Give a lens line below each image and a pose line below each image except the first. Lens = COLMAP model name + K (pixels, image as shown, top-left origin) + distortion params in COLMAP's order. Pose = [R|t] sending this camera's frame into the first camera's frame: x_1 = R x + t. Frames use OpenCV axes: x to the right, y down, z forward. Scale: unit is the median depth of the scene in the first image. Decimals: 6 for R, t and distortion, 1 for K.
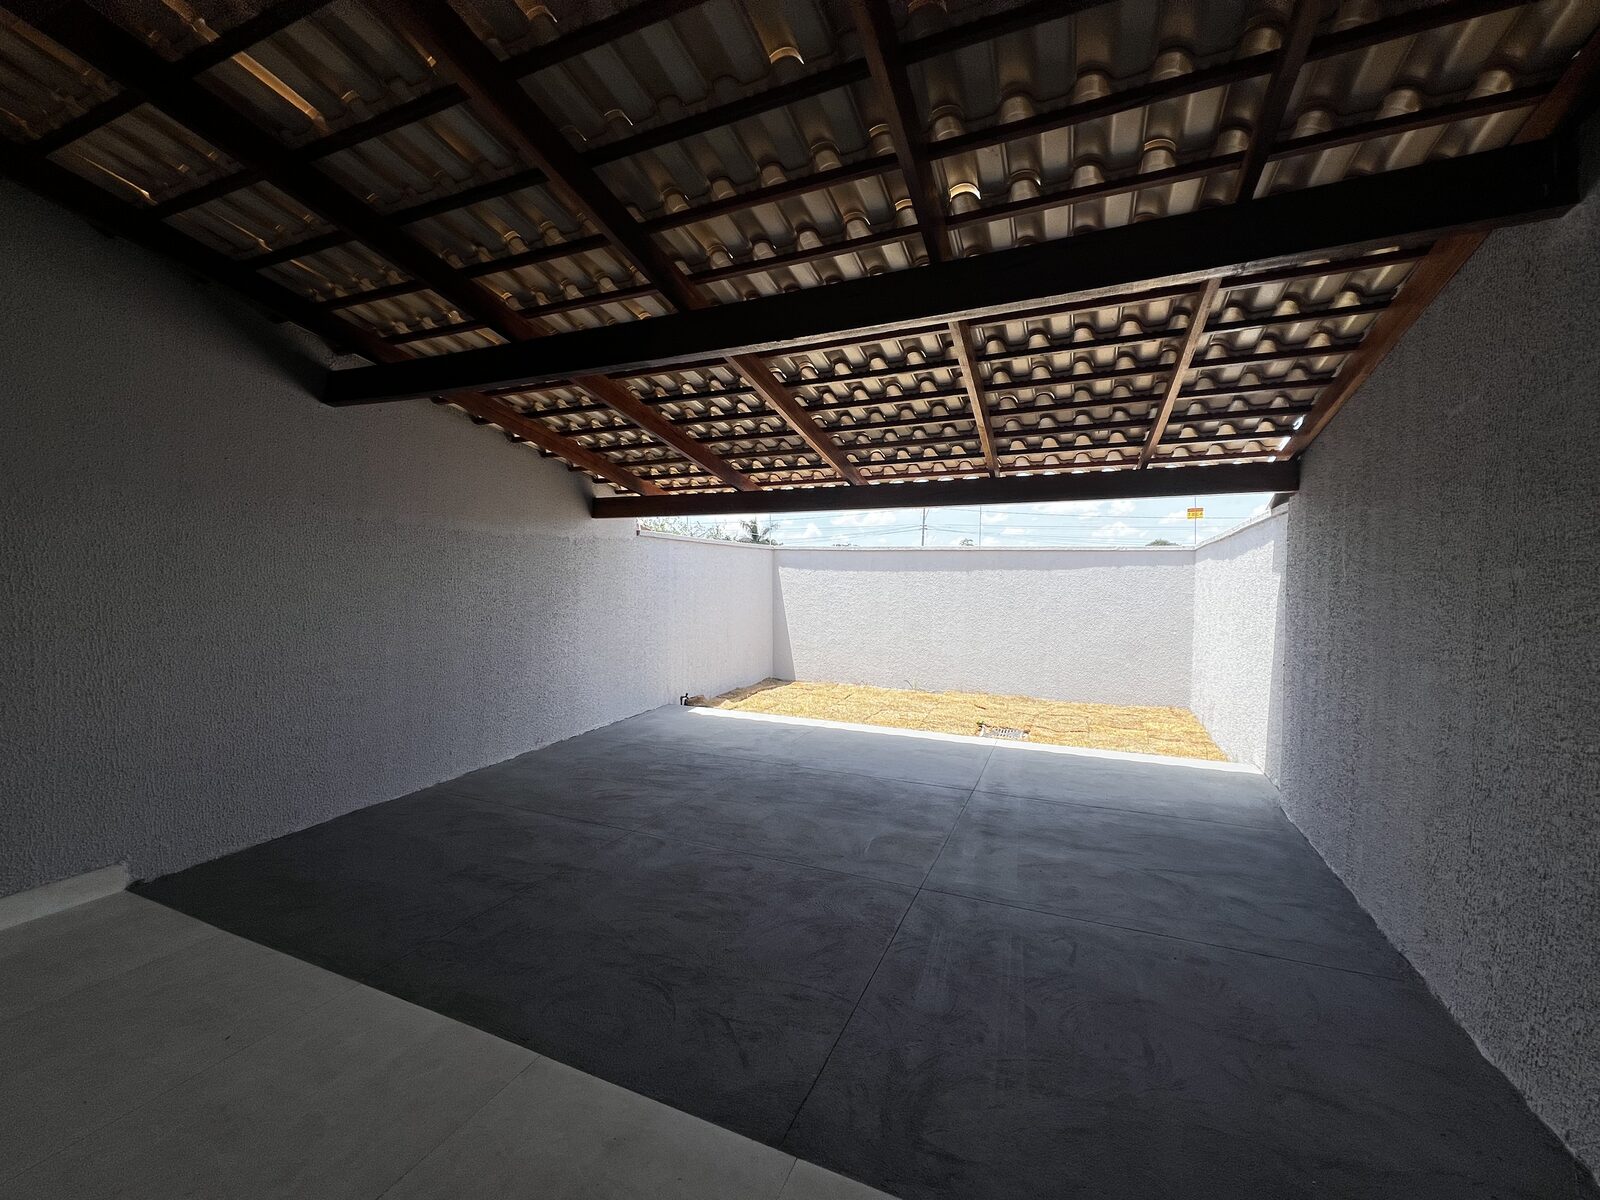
lens RADIAL K [[640.0, 0, 801.2], [0, 640.0, 594.8], [0, 0, 1]] dist [-0.002320, 0.000067]
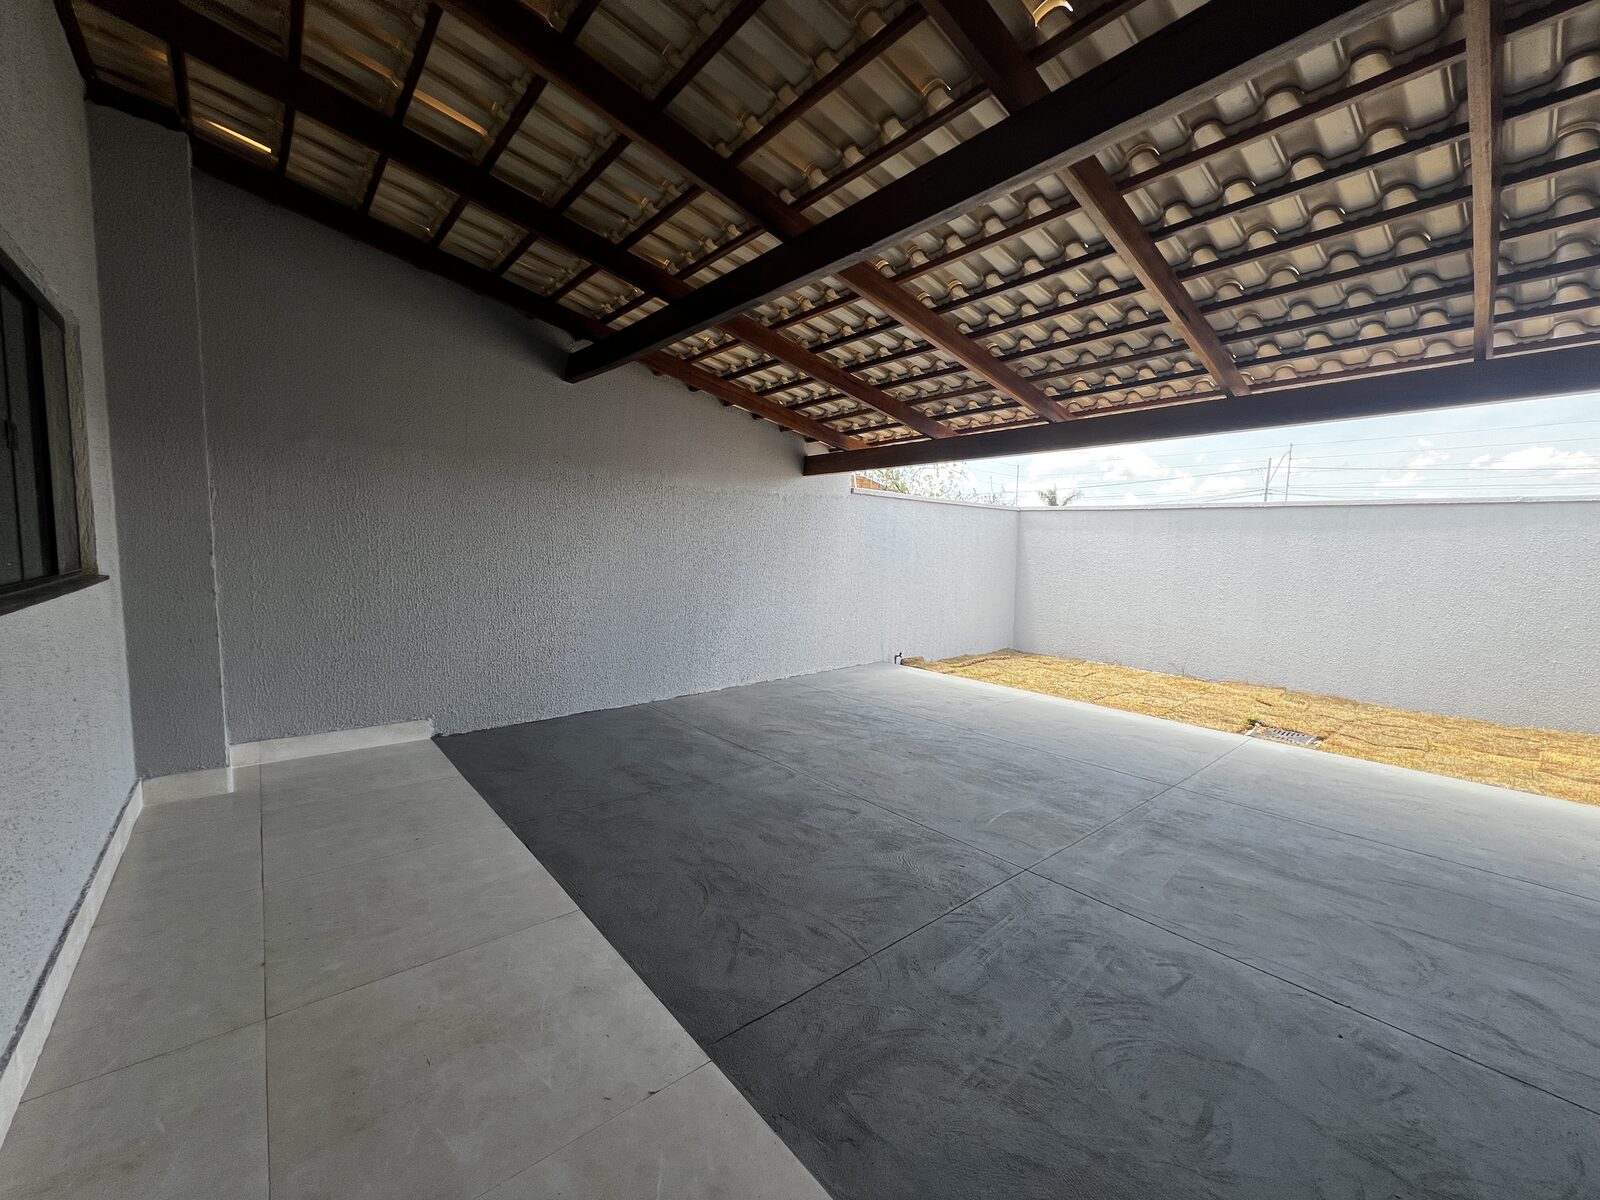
lens RADIAL K [[637.1, 0, 793.4], [0, 637.1, 596.7], [0, 0, 1]] dist [-0.001619, 0.000298]
pose [[0.897155, 0.047537, -0.439151, 0.270242], [-0.027673, 0.998288, 0.051527, 0.052701], [0.440849, -0.034075, 0.896934, 0.097929]]
